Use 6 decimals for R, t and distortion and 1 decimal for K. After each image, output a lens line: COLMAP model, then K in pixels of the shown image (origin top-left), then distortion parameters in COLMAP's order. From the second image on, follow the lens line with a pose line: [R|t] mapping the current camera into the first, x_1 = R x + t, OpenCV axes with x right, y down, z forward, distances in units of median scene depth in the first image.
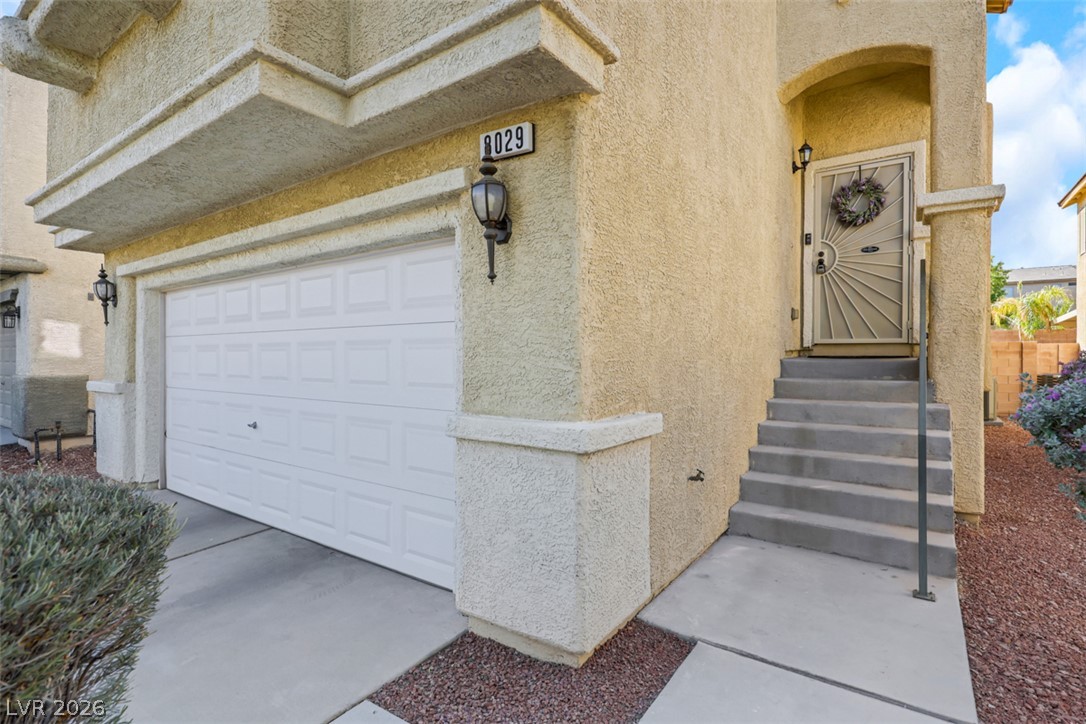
lens RADIAL K [[530.7, 0, 543.0], [0, 530.7, 362.0], [0, 0, 1]] dist [-0.001878, -0.000192]
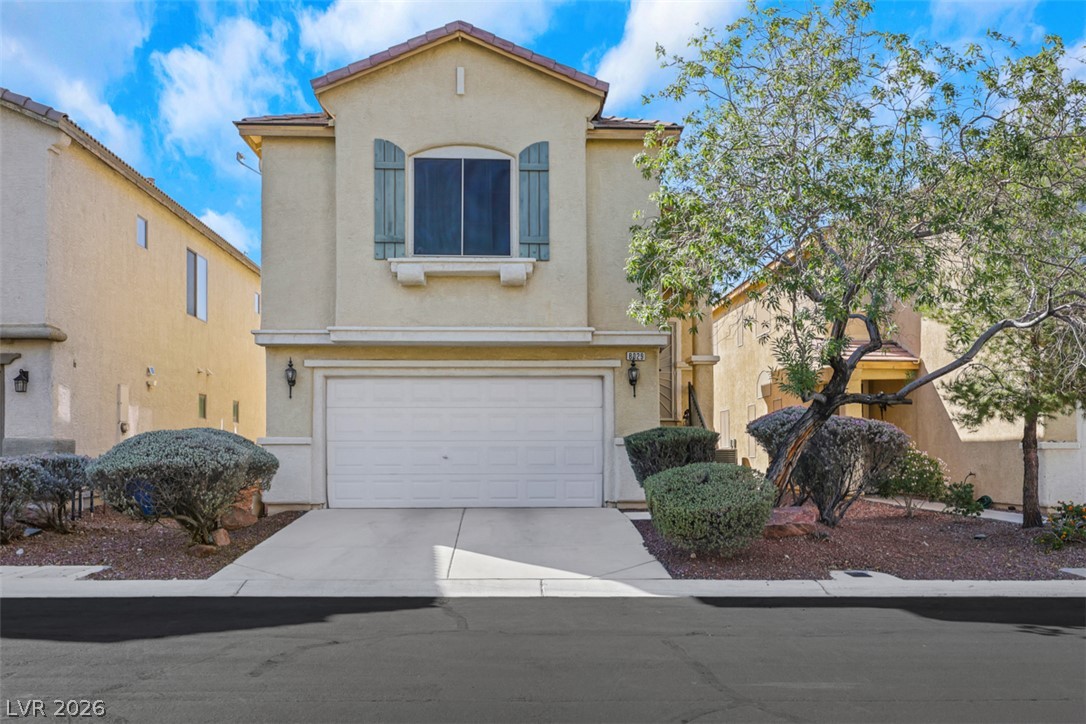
lens RADIAL K [[1028.7, 0, 543.0], [0, 1028.7, 362.0], [0, 0, 1]] dist [0.000122, 0.000887]
pose [[0.793961, 0.053762, 0.605587, -2.020157], [0.009241, 0.994900, -0.100440, 0.125629], [-0.607899, 0.085341, 0.789415, -1.717714]]
